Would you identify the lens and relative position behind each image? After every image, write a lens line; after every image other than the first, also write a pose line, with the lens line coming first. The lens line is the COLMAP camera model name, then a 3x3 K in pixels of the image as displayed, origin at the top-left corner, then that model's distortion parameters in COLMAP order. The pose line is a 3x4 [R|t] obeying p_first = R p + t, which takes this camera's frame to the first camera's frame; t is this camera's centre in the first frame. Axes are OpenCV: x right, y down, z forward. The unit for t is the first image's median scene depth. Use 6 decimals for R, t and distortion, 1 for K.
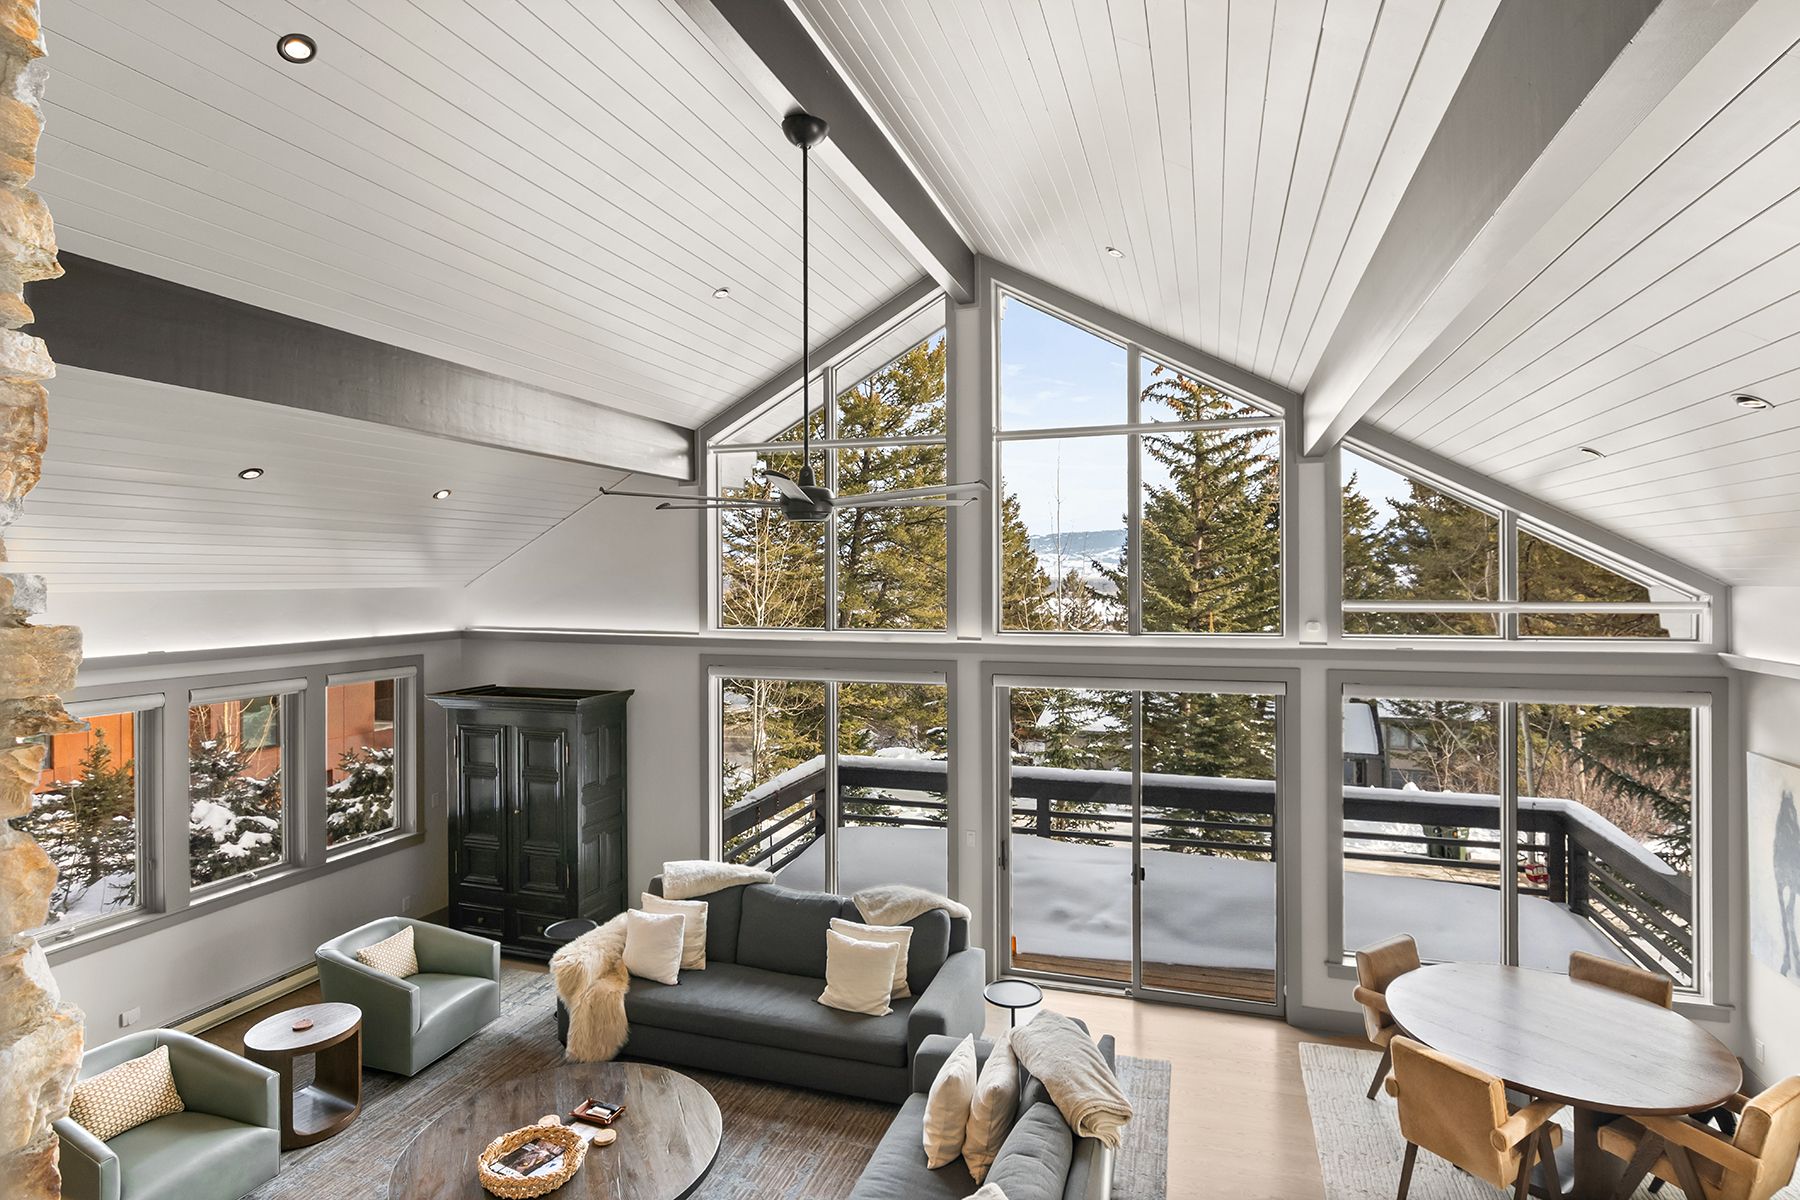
lens RADIAL K [[893.6, 0, 902.8], [0, 893.6, 588.1], [0, 0, 1]] dist [-0.000816, 0.000006]
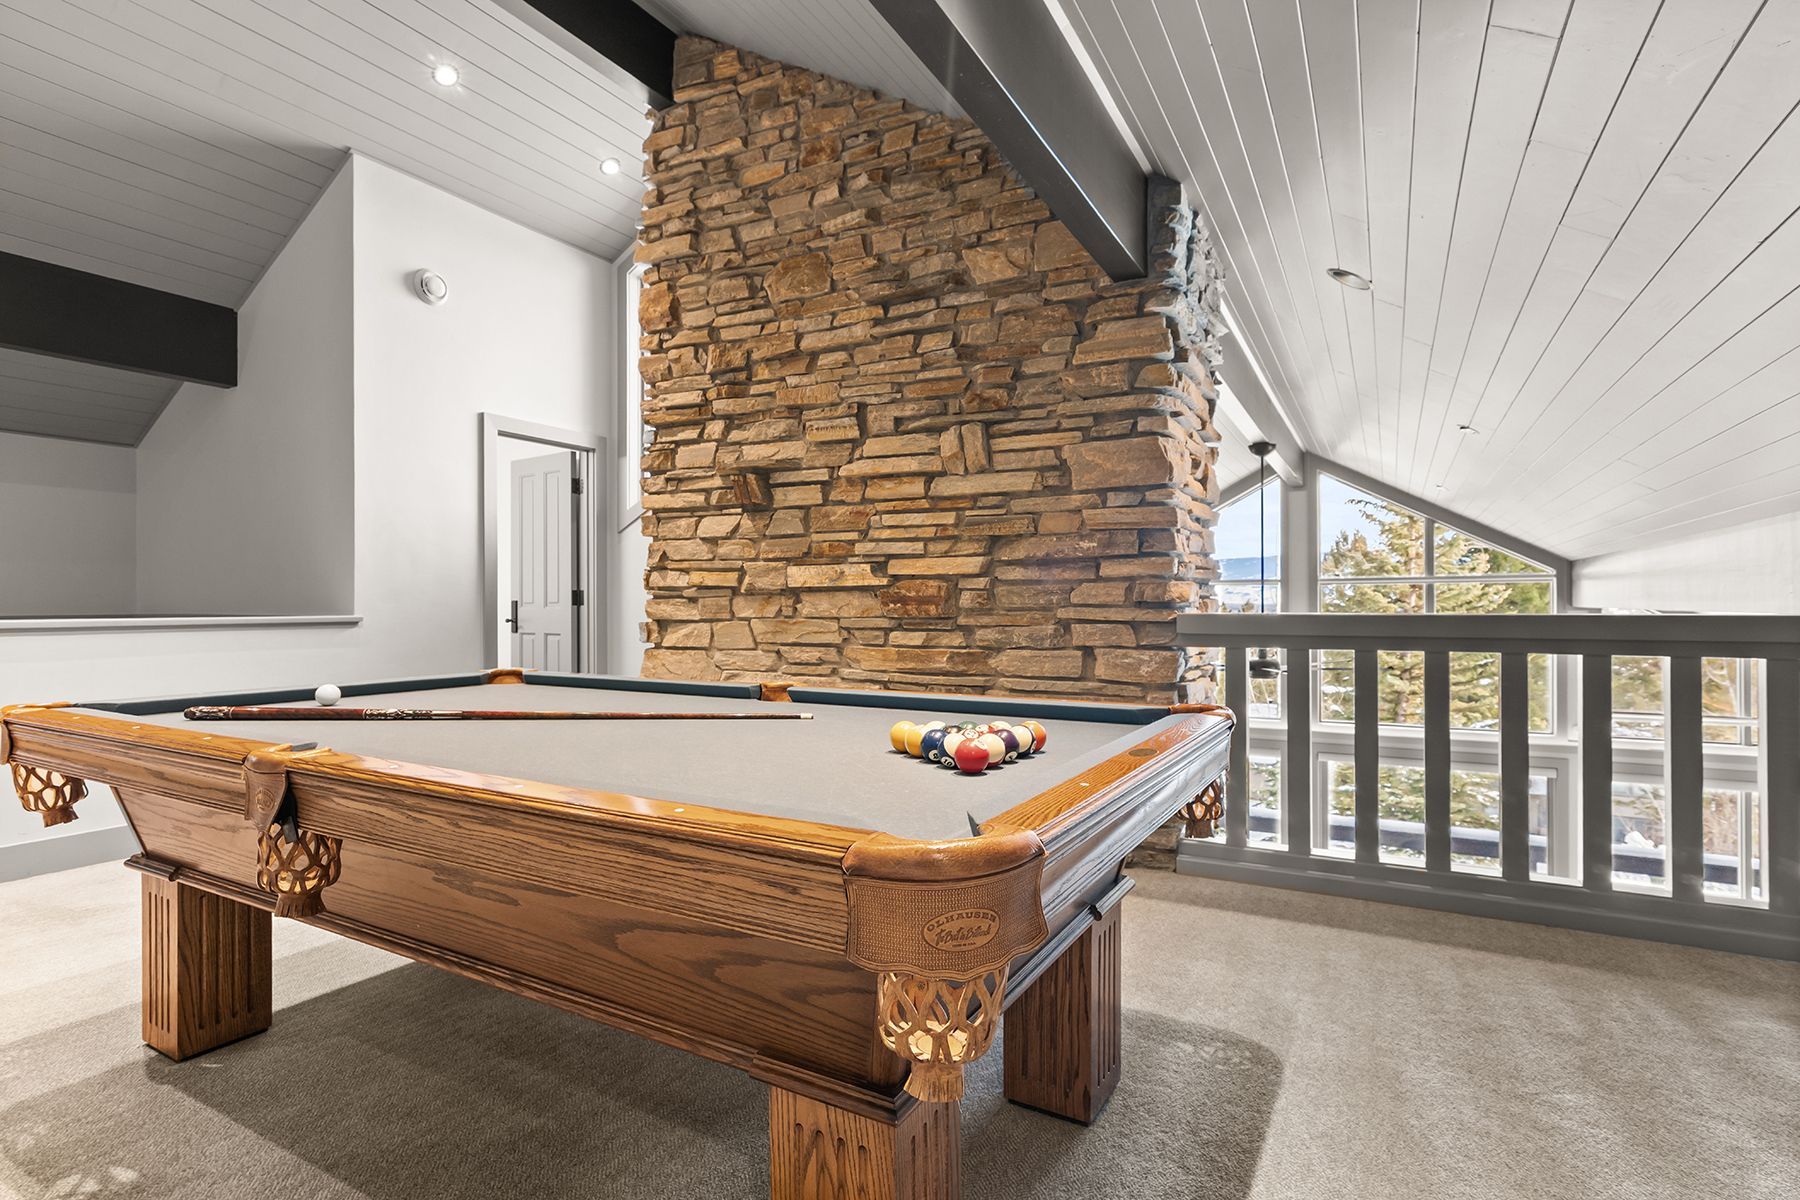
lens RADIAL K [[869.4, 0, 901.1], [0, 869.4, 605.2], [0, 0, 1]] dist [-0.000316, 0.000013]
pose [[0.984229, 0.002251, -0.176883, -0.292624], [-0.003322, 0.999978, -0.005760, -0.119859], [0.176866, 0.006257, 0.984215, -0.442887]]
